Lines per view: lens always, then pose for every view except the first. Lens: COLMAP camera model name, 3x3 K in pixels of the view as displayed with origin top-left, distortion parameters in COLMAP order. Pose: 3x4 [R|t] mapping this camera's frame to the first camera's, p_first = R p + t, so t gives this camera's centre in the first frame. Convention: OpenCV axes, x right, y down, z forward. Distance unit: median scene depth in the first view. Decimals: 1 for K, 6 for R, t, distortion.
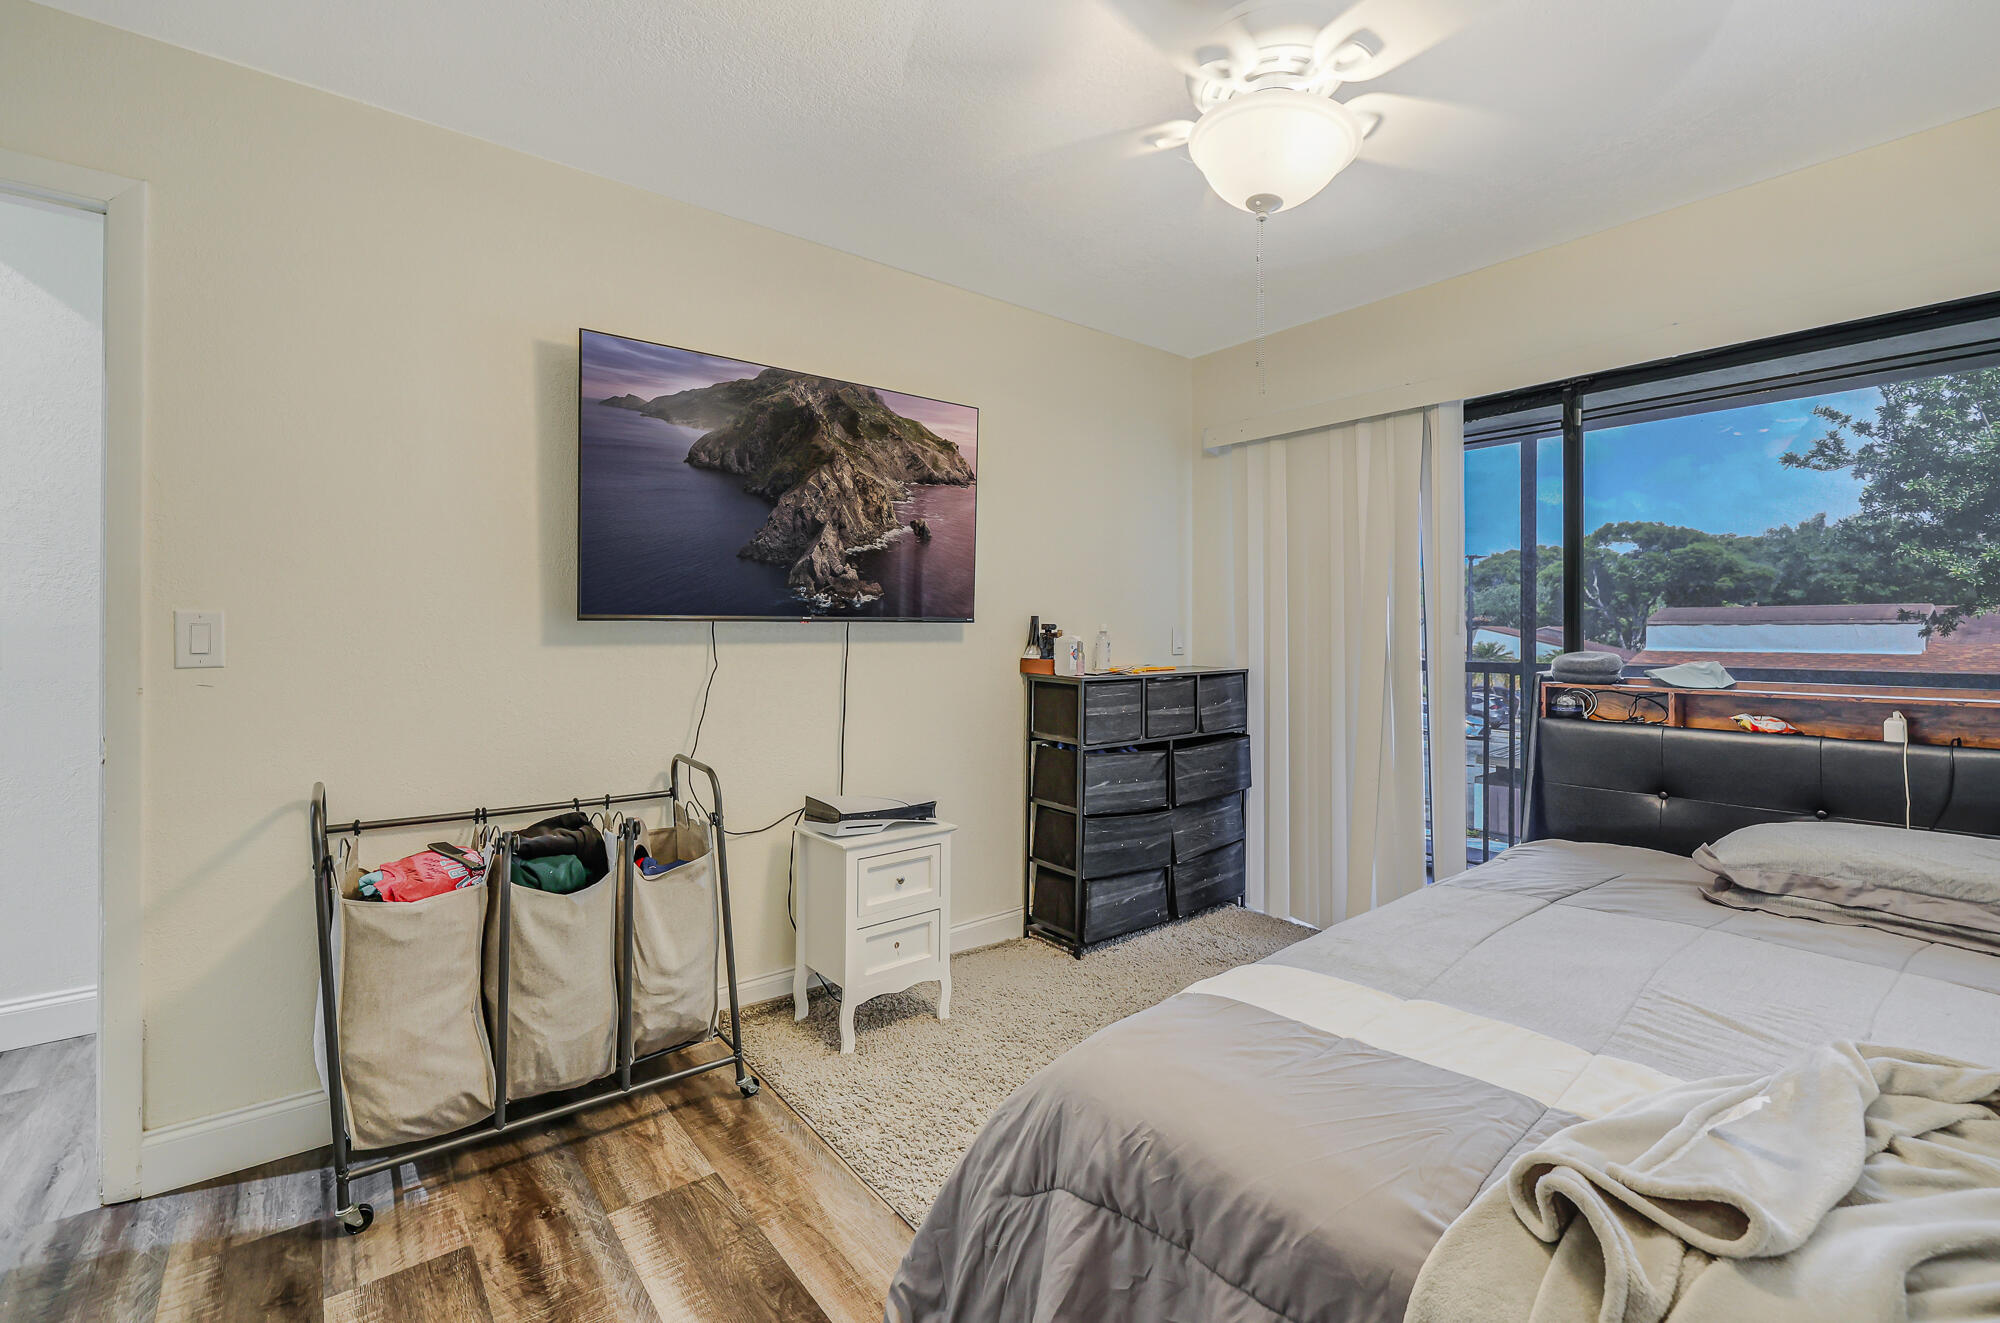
lens RADIAL K [[866.5, 0, 985.3], [0, 866.5, 649.3], [0, 0, 1]] dist [0.001277, -0.000062]
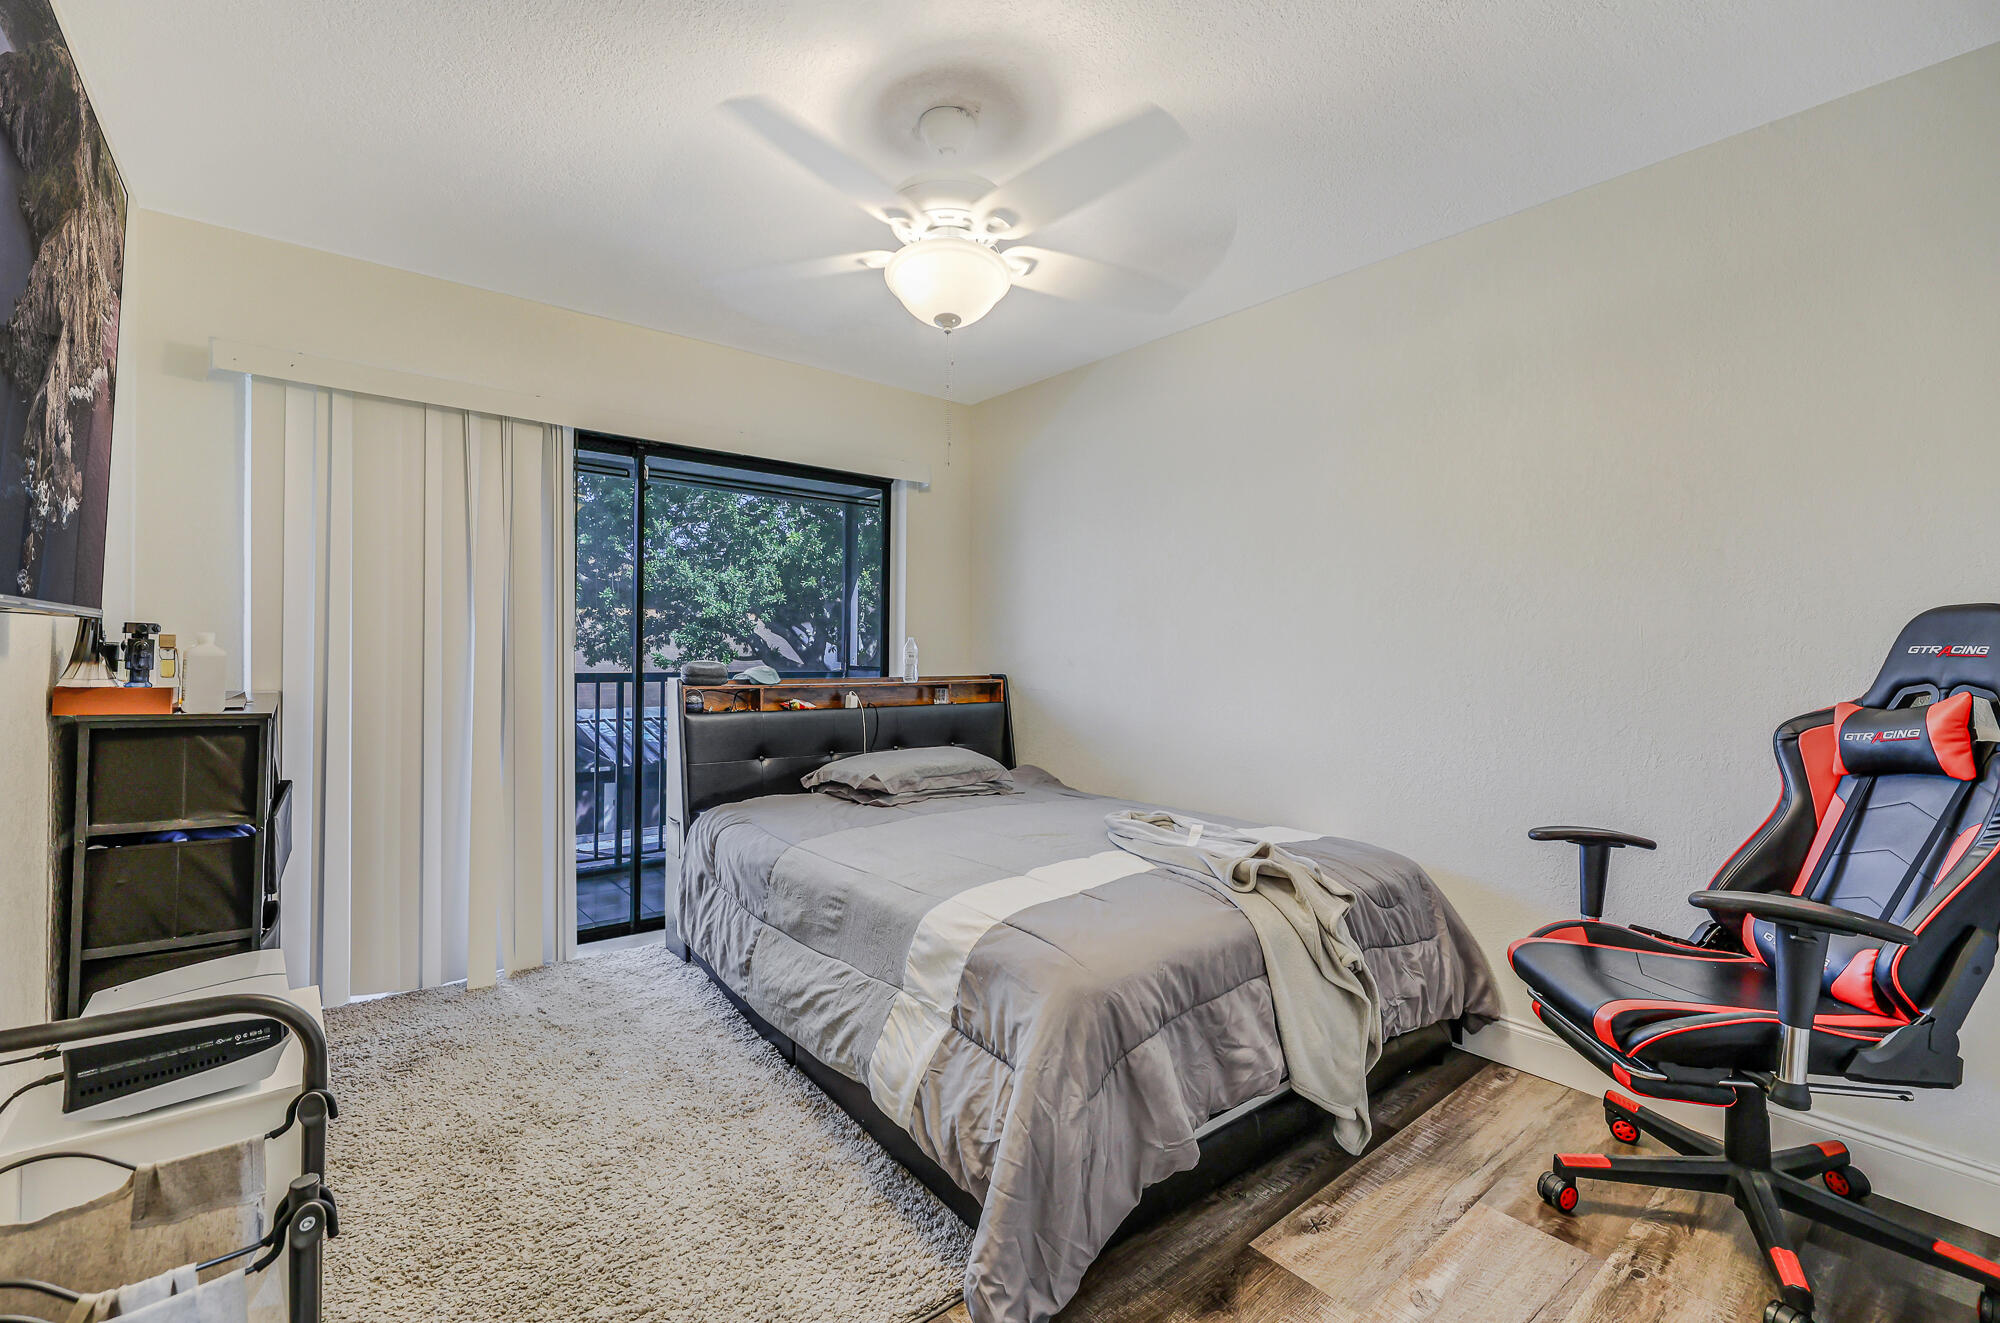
lens RADIAL K [[866.5, 0, 991.5], [0, 866.5, 646.1], [0, 0, 1]] dist [0.001277, -0.000062]
pose [[-0.011667, 0.003521, 0.999926, -0.614157], [0.003717, 0.999987, -0.003478, -0.013240], [-0.999925, 0.003676, -0.011679, 0.574874]]
